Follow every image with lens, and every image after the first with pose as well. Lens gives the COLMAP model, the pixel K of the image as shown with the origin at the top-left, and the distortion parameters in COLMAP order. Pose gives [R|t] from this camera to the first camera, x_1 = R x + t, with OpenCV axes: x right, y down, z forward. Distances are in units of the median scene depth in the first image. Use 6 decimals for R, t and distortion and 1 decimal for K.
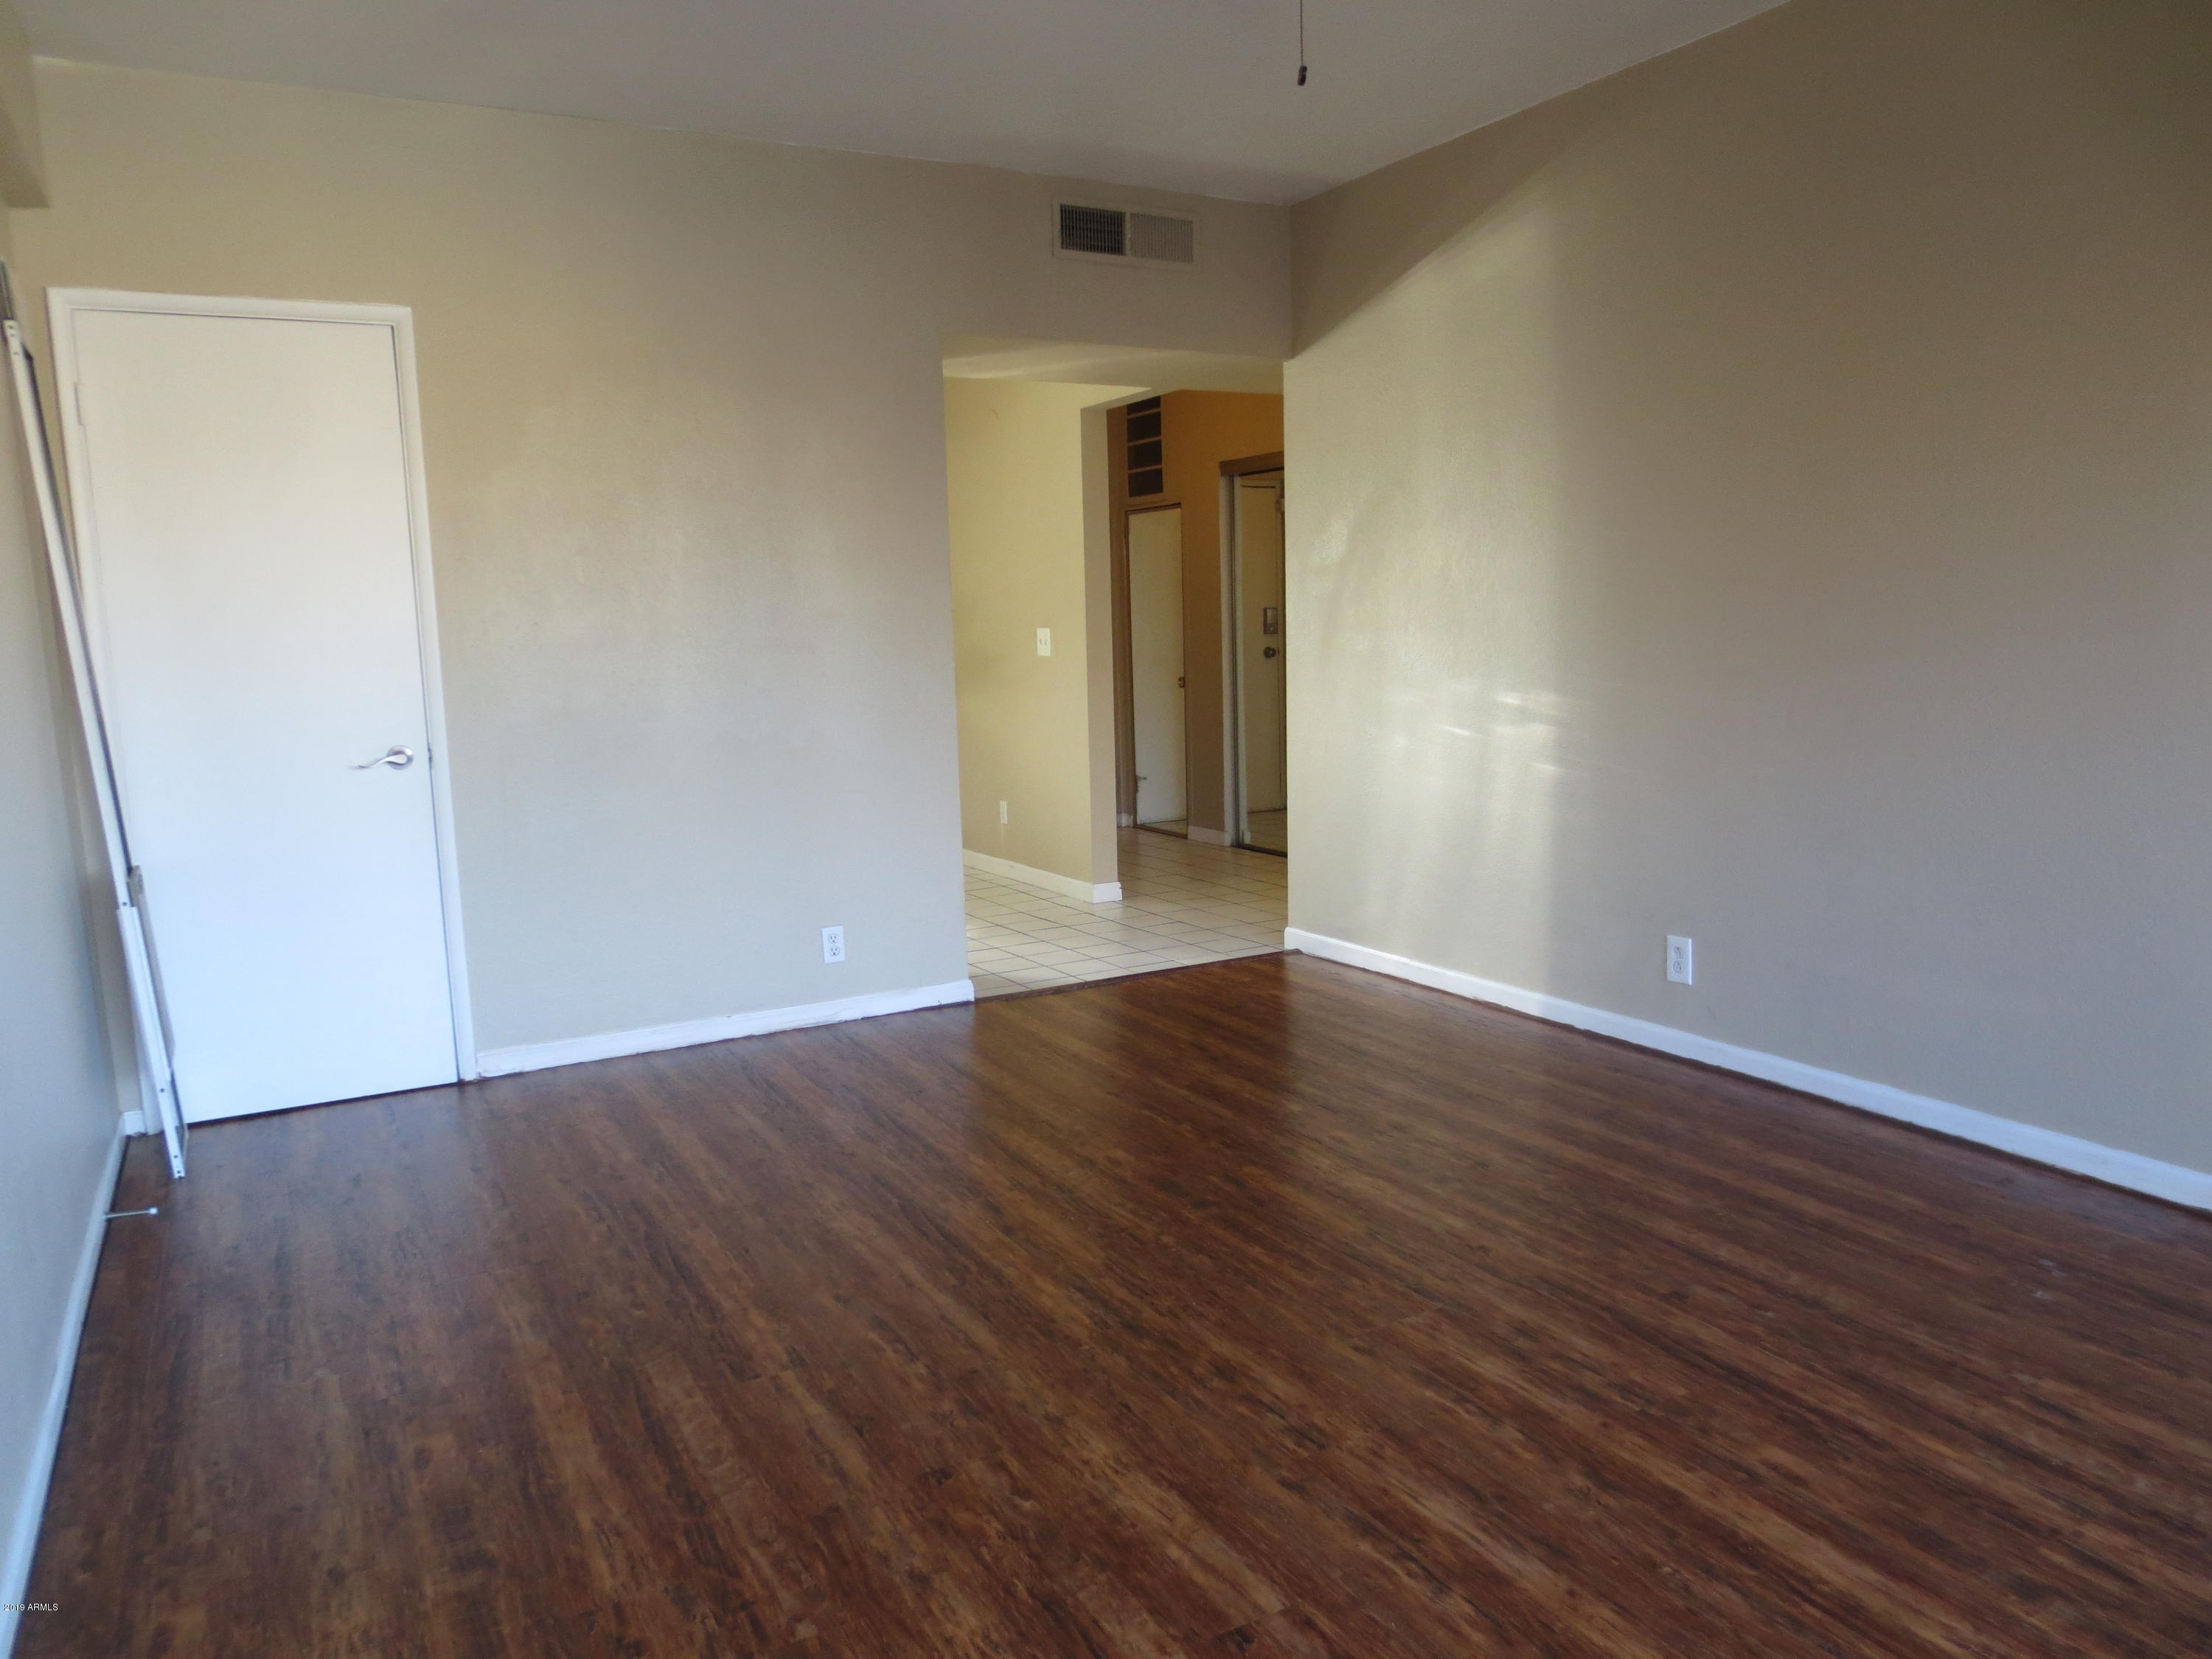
lens RADIAL K [[1564.4, 0, 1098.0], [0, 1564.4, 837.4], [0, 0, 1]] dist [-0.046982, 0.025118]
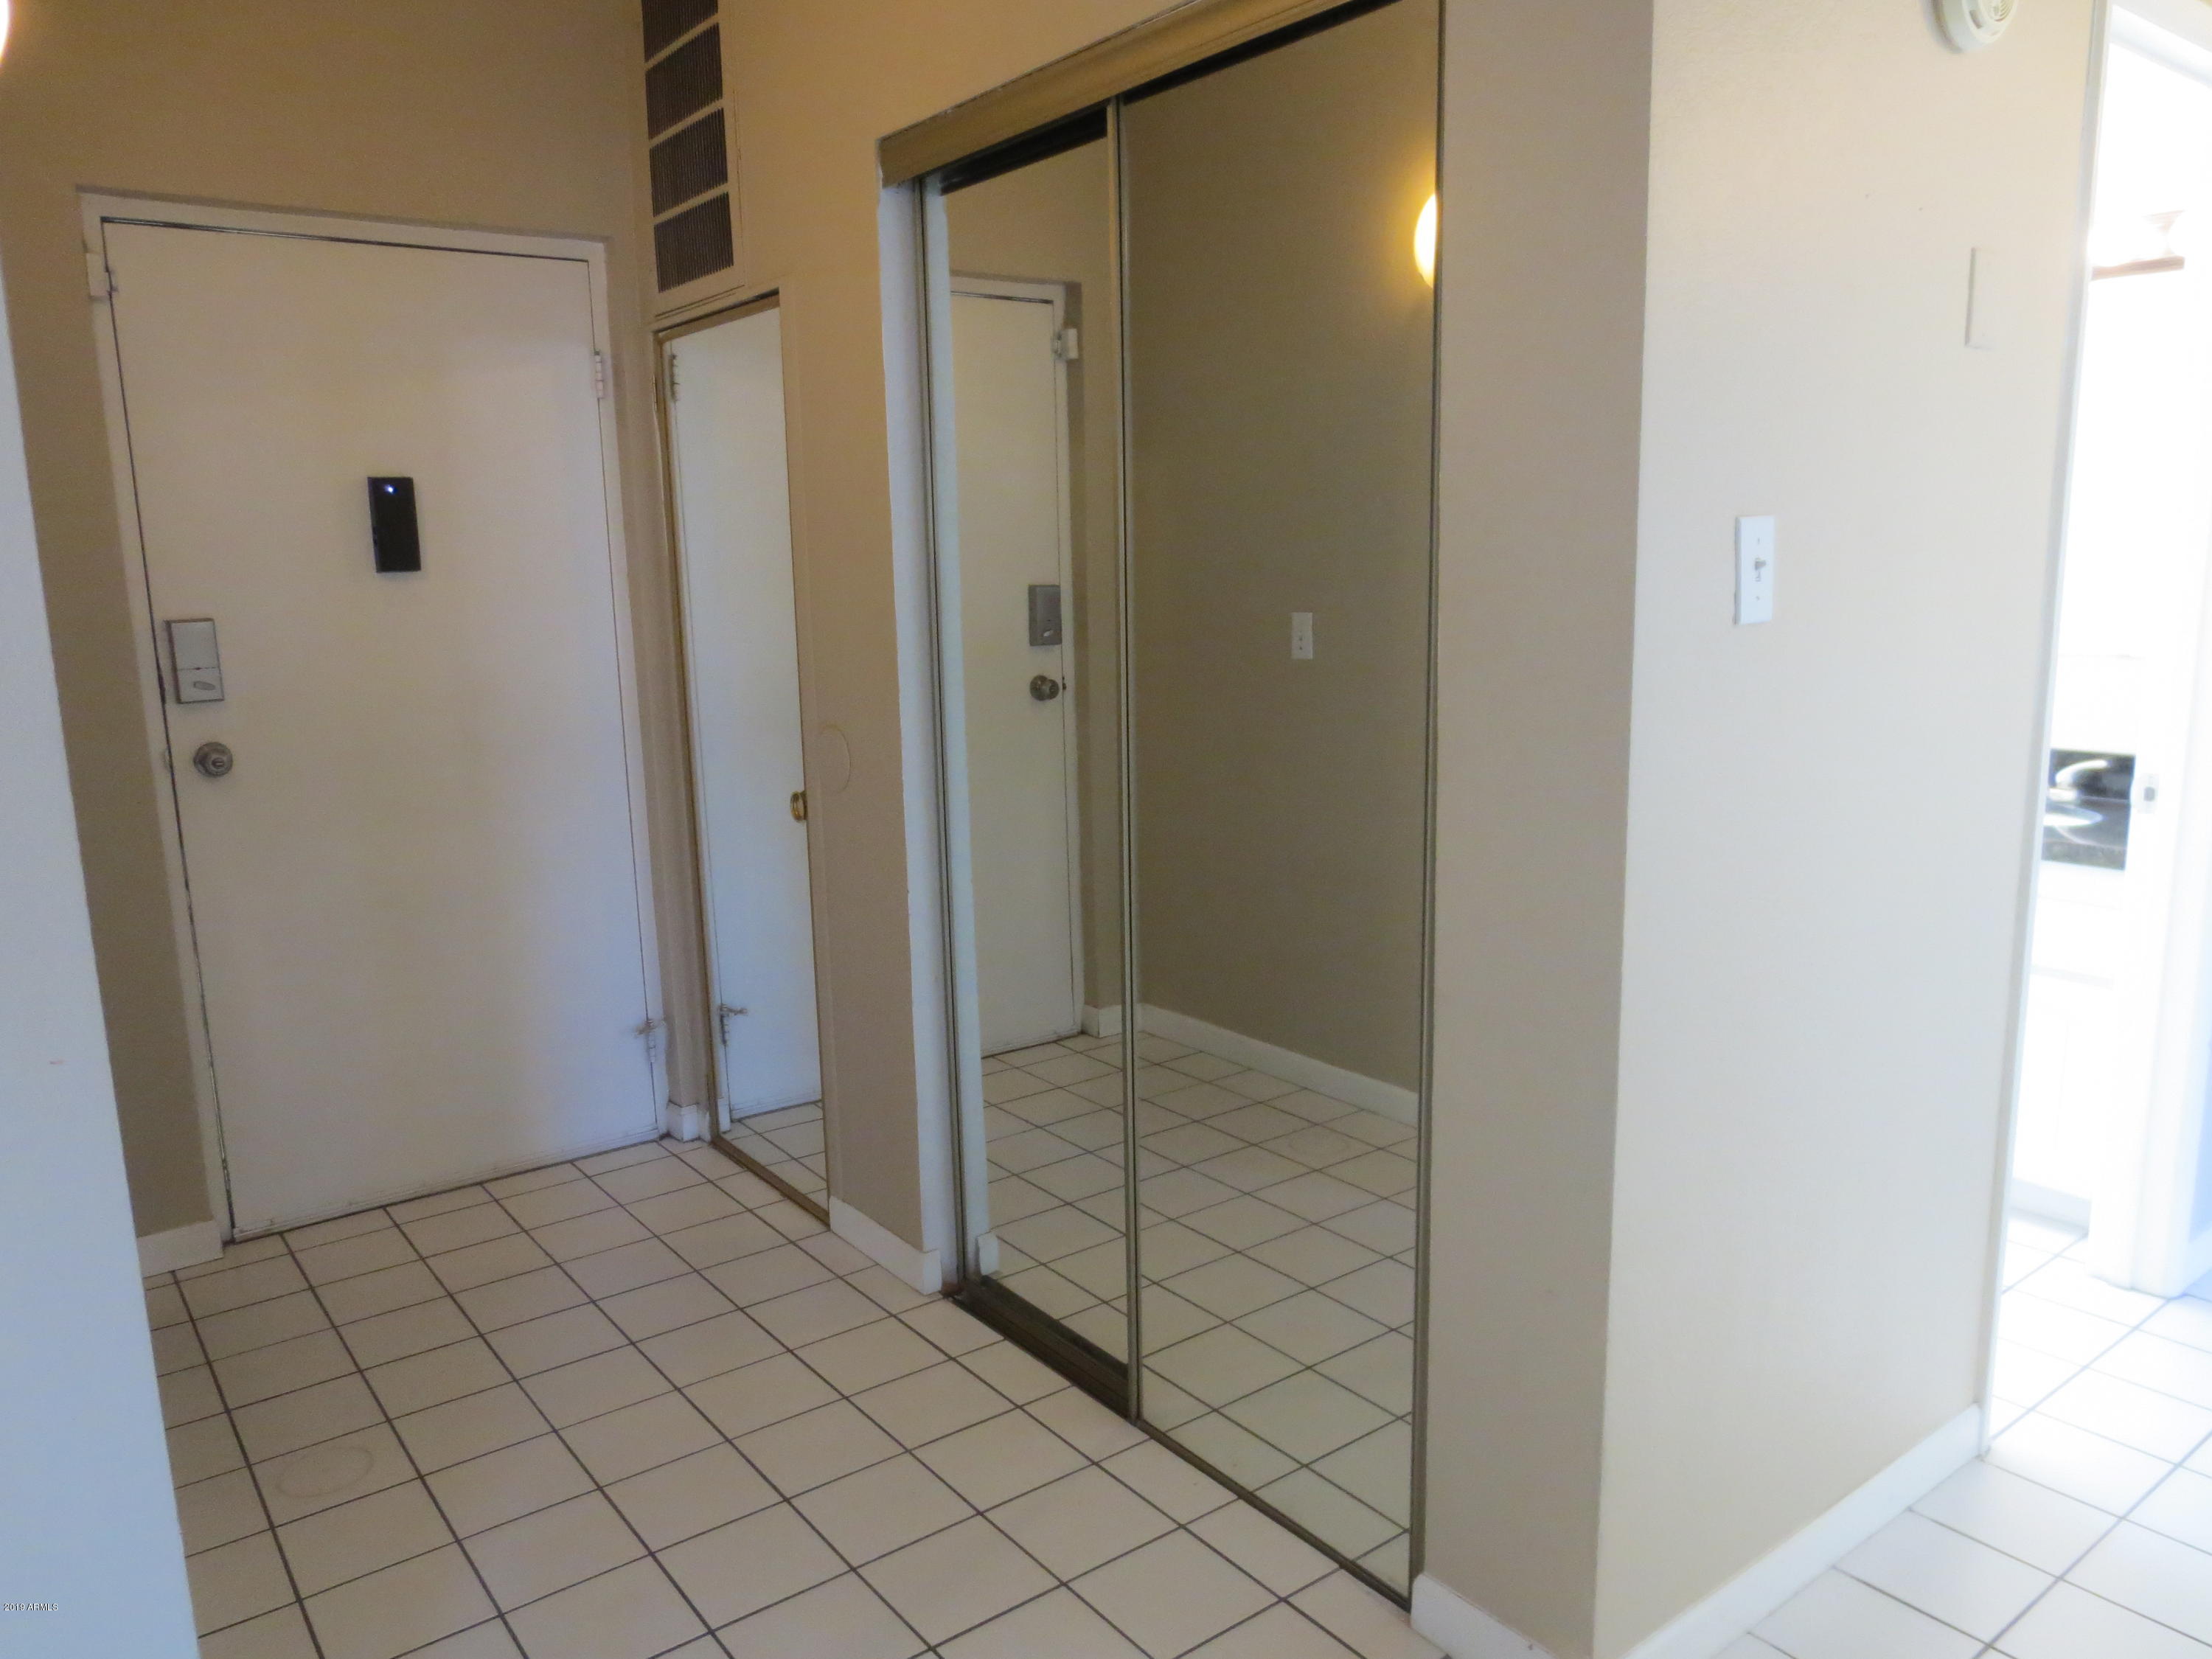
lens RADIAL K [[1564.4, 0, 1098.0], [0, 1564.4, 837.4], [0, 0, 1]] dist [-0.046982, 0.025118]
pose [[0.989743, -0.018824, 0.141616, 0.070791], [0.014768, 0.999452, 0.029639, -0.101973], [-0.142096, -0.027244, 0.989478, 0.641476]]
